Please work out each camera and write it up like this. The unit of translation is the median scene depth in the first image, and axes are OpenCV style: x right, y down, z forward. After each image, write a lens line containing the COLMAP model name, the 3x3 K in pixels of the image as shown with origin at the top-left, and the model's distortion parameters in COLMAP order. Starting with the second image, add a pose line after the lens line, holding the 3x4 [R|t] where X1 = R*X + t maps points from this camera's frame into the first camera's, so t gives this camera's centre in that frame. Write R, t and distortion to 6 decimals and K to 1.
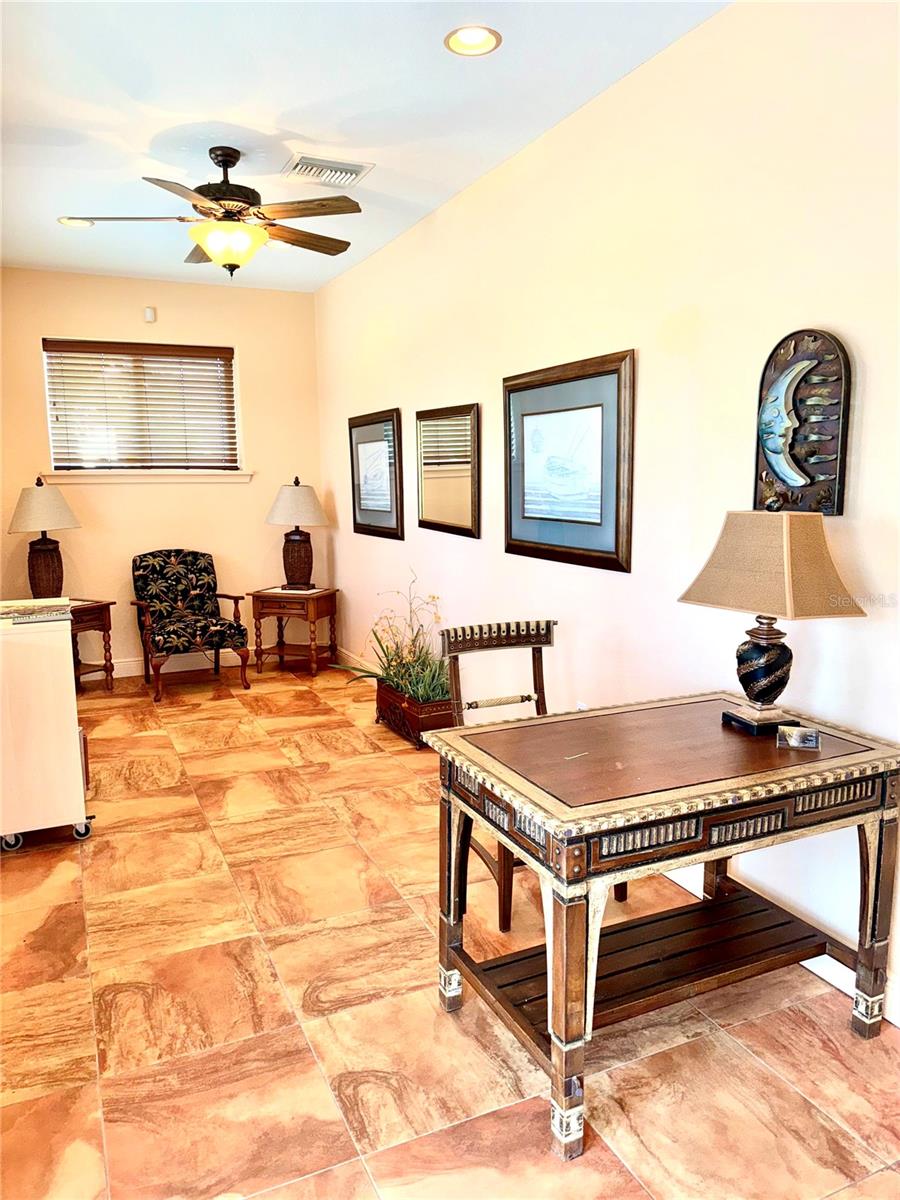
lens RADIAL K [[866.6, 0, 461.2], [0, 866.6, 593.7], [0, 0, 1]] dist [0.065871, -0.052922]
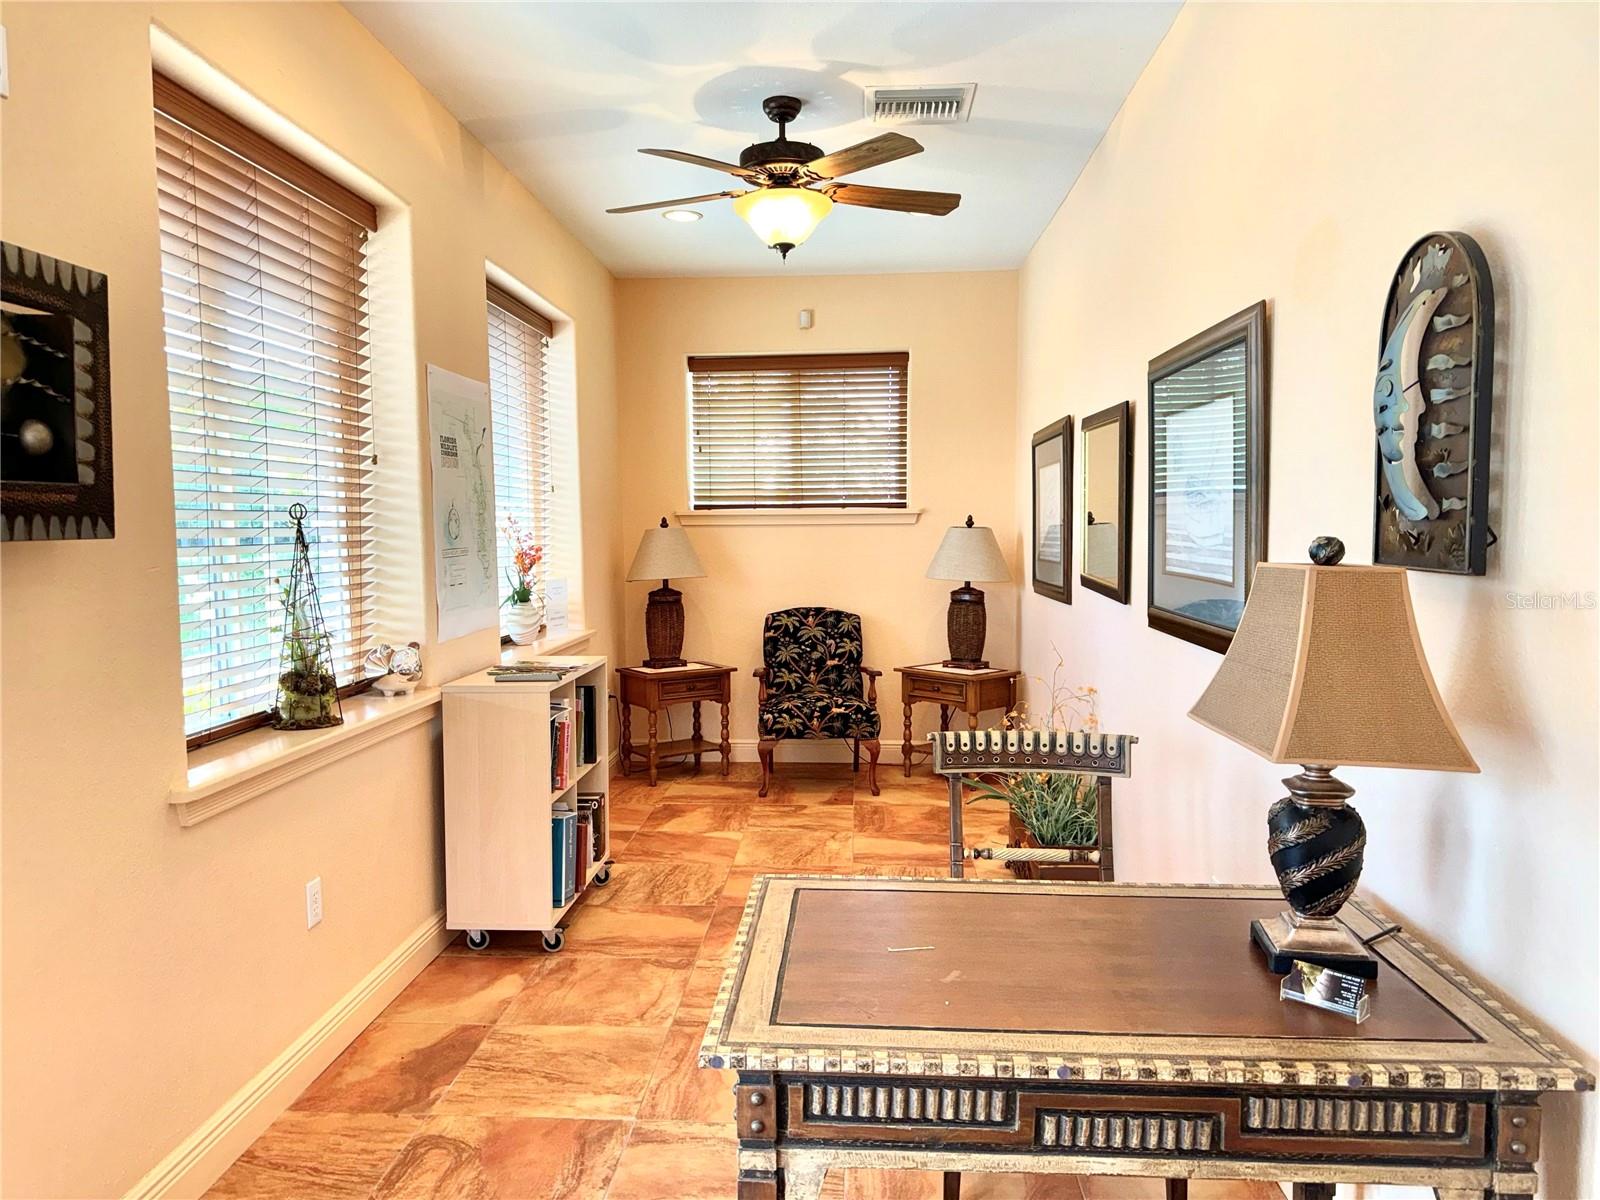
lens RADIAL K [[1155.5, 0, 802.1], [0, 1155.5, 602.9], [0, 0, 1]] dist [0.065871, -0.052922]
pose [[0.877777, 0.035658, -0.477740, 0.280247], [-0.065419, 0.996806, -0.045797, -0.010109], [0.474581, 0.071453, 0.877307, 0.132756]]
